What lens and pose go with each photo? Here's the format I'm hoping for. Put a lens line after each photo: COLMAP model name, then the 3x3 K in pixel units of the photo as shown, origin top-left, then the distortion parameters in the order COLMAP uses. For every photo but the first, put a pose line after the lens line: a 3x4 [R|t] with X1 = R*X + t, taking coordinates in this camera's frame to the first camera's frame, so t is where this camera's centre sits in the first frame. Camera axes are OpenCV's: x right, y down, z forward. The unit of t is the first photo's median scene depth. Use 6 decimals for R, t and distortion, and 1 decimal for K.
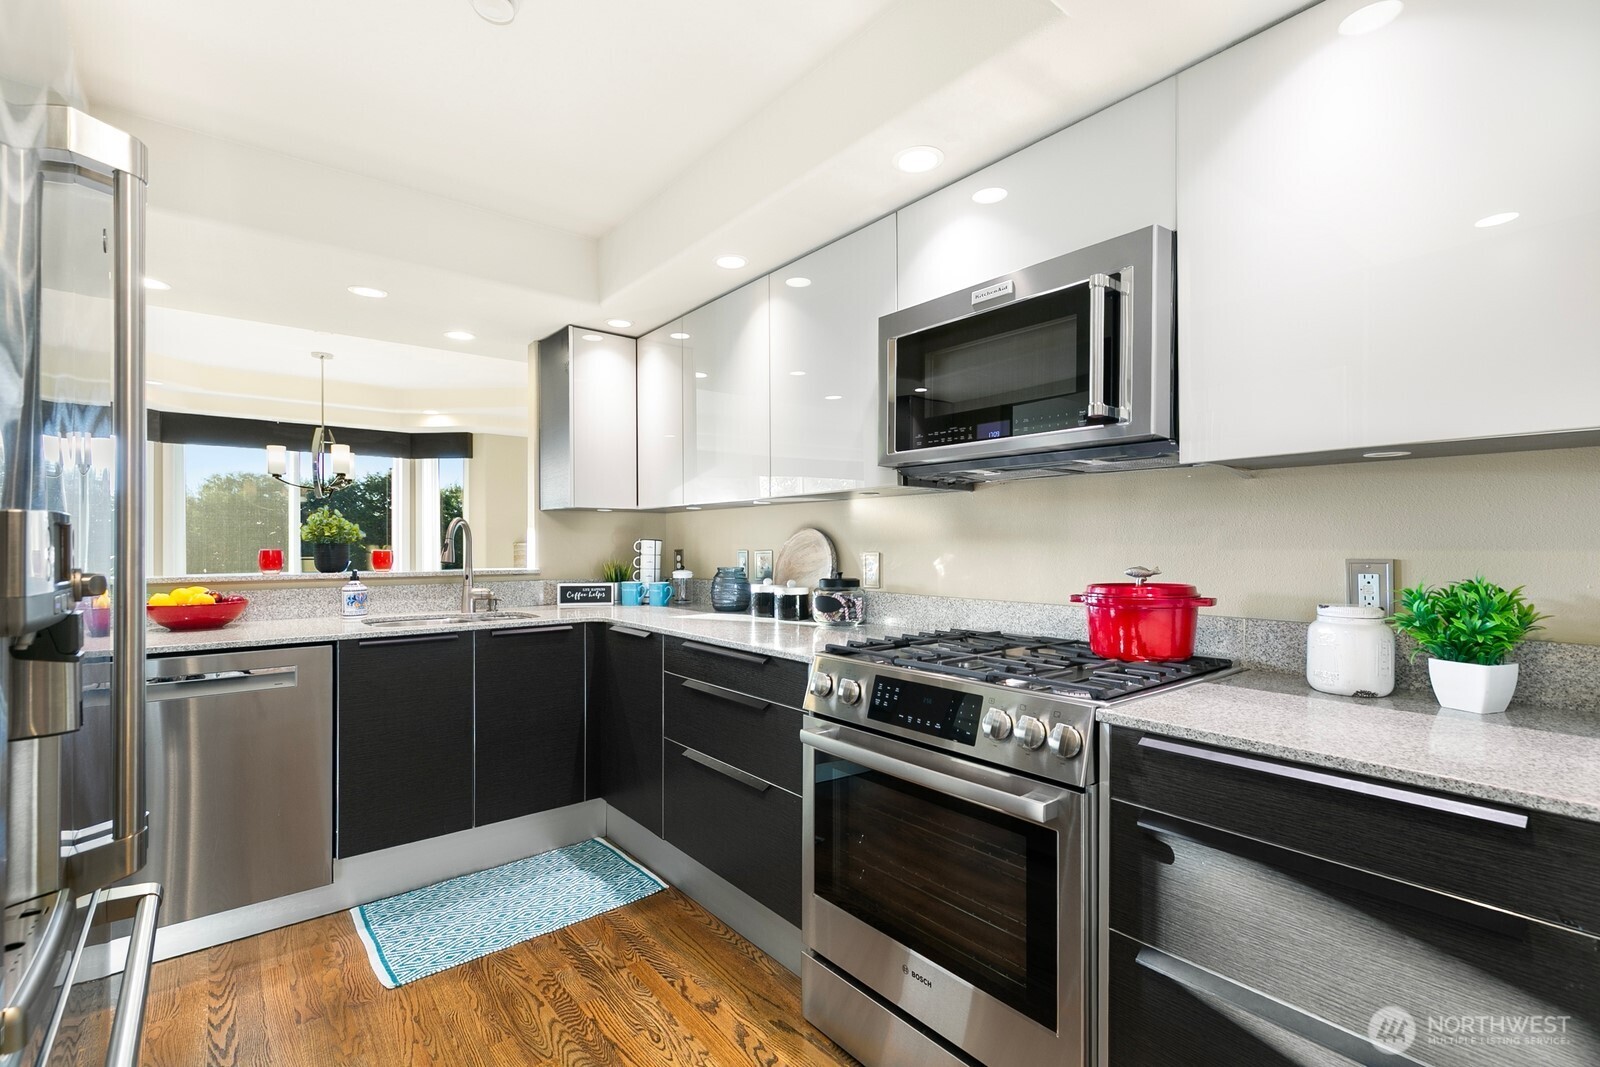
lens RADIAL K [[720.3, 0, 795.2], [0, 720.3, 538.8], [0, 0, 1]] dist [0.003505, -0.000810]
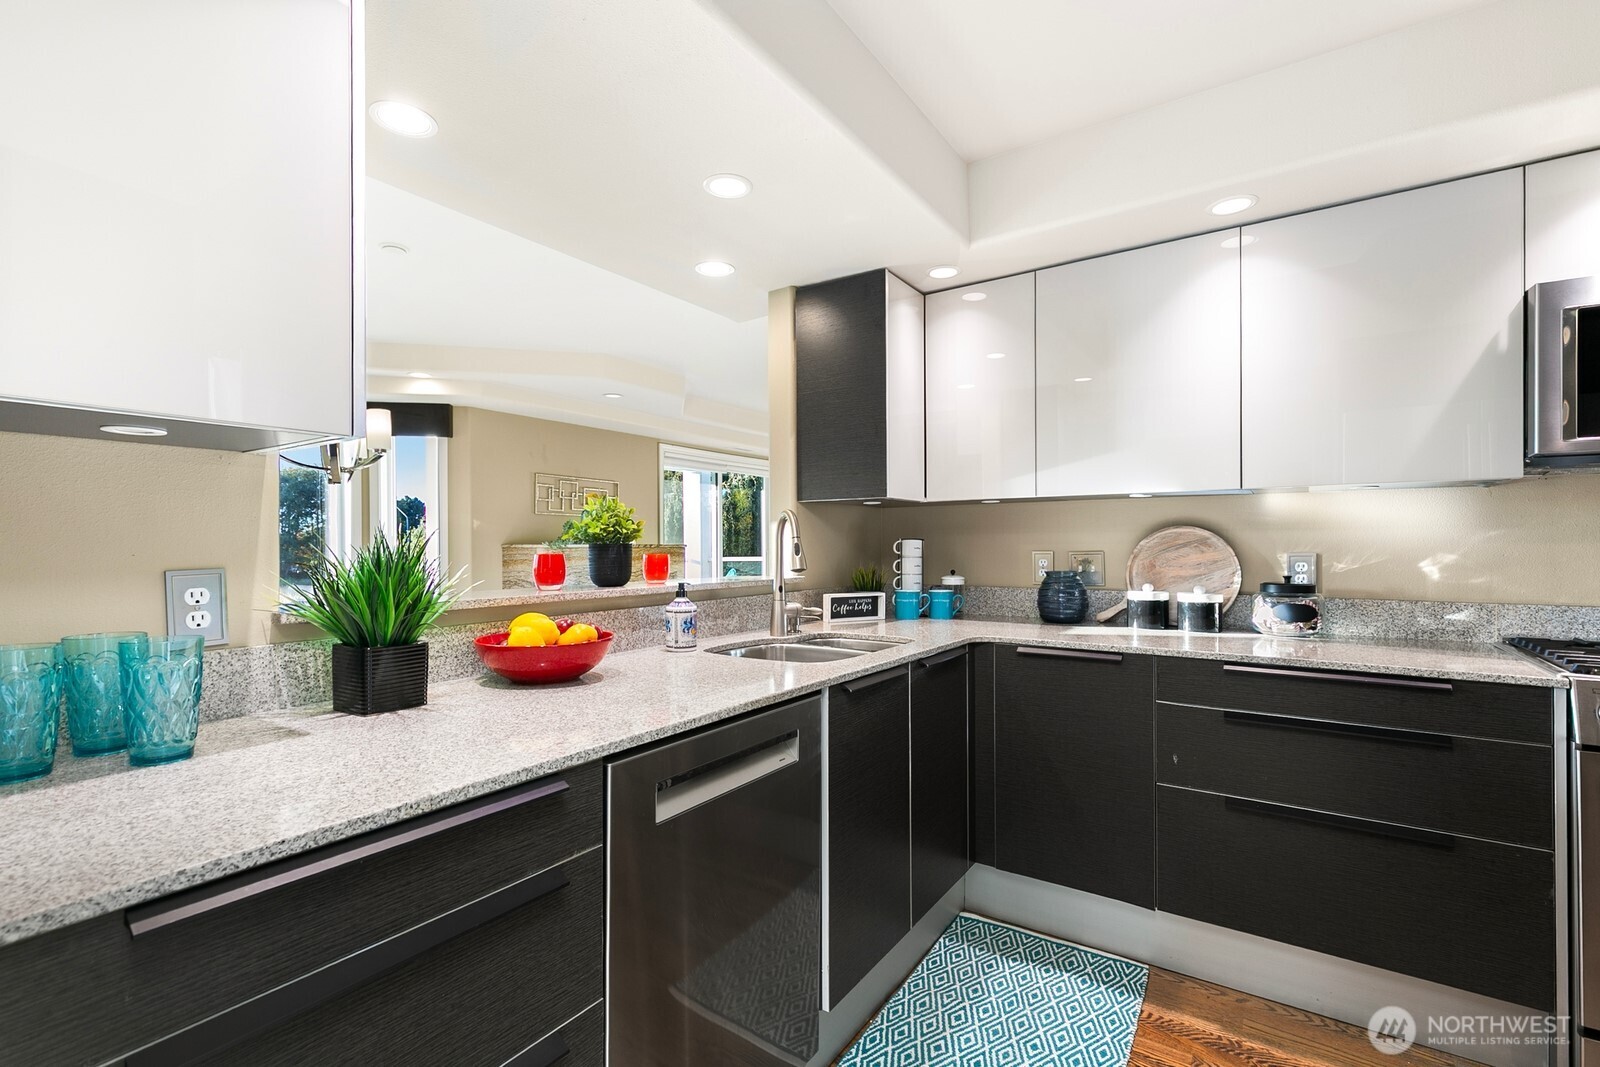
lens RADIAL K [[720.3, 0, 795.2], [0, 720.3, 538.8], [0, 0, 1]] dist [0.003505, -0.000810]
pose [[0.959700, 0.000937, 0.281026, -0.720037], [-0.000862, 1.000000, -0.000389, 0.001365], [-0.281026, 0.000131, 0.959700, 0.304021]]
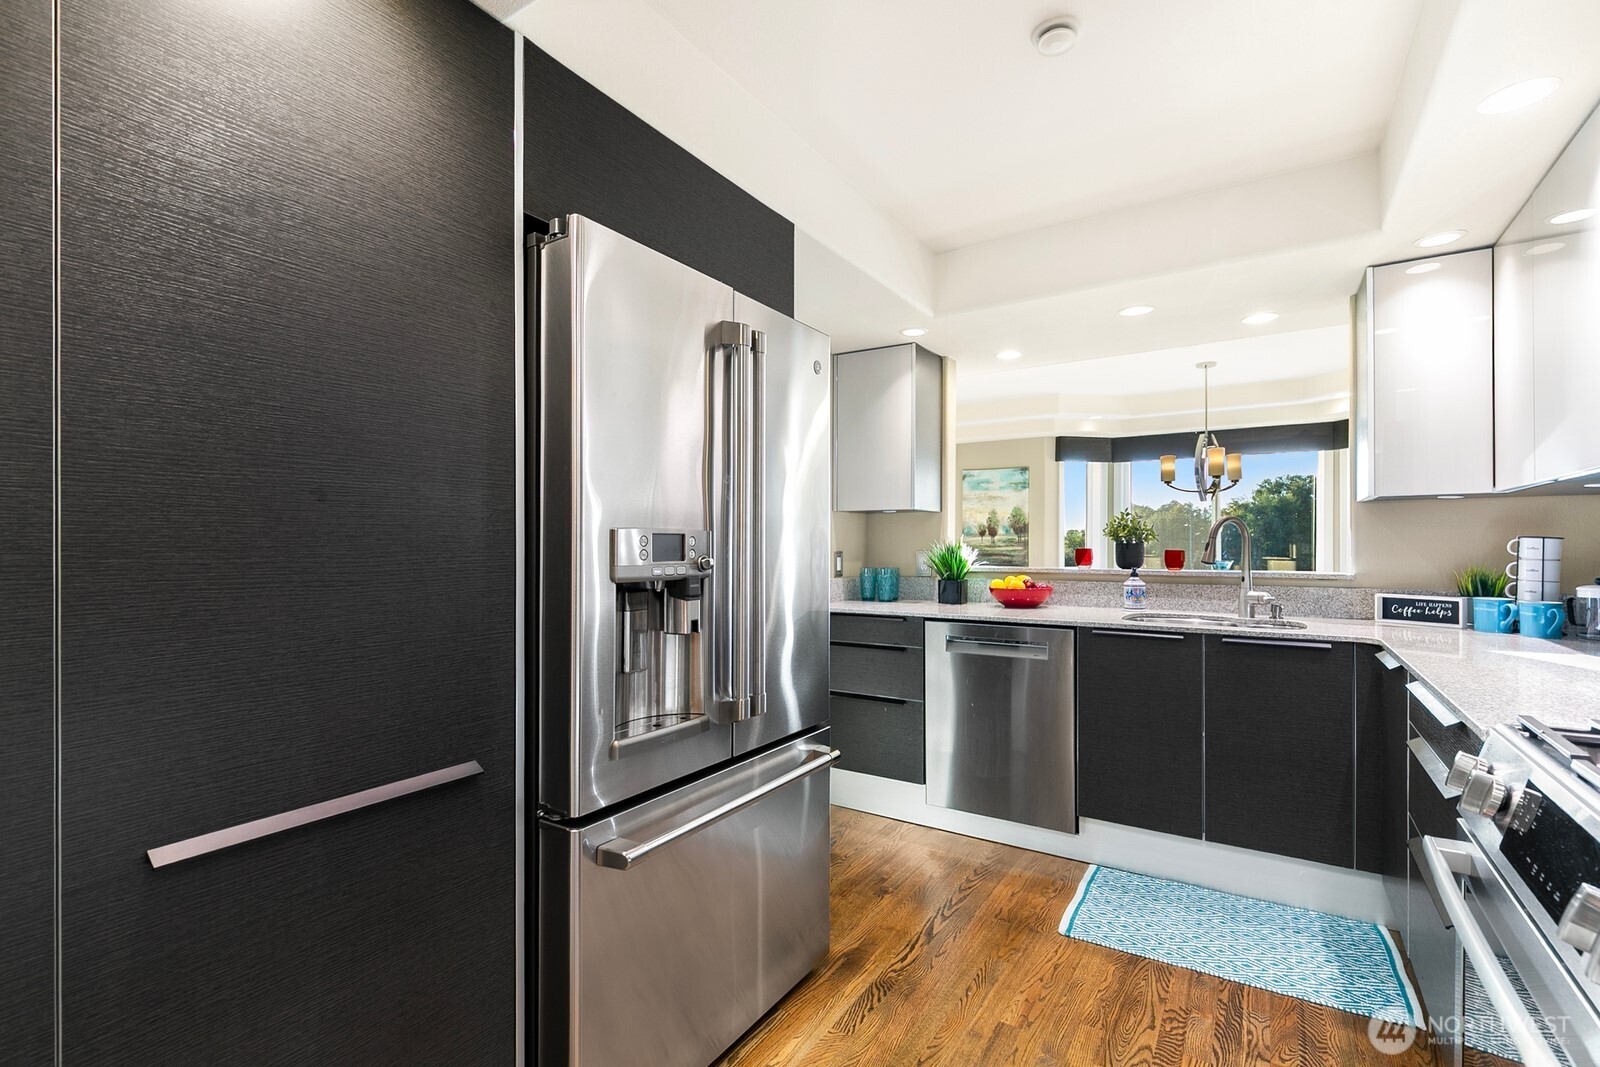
lens RADIAL K [[726.2, 0, 797.1], [0, 726.2, 538.5], [0, 0, 1]] dist [-0.003476, -0.000523]
pose [[0.301497, -0.006522, -0.953445, 0.292909], [0.005738, 0.999971, -0.005026, 0.002359], [0.953450, -0.003955, 0.301526, 0.187286]]
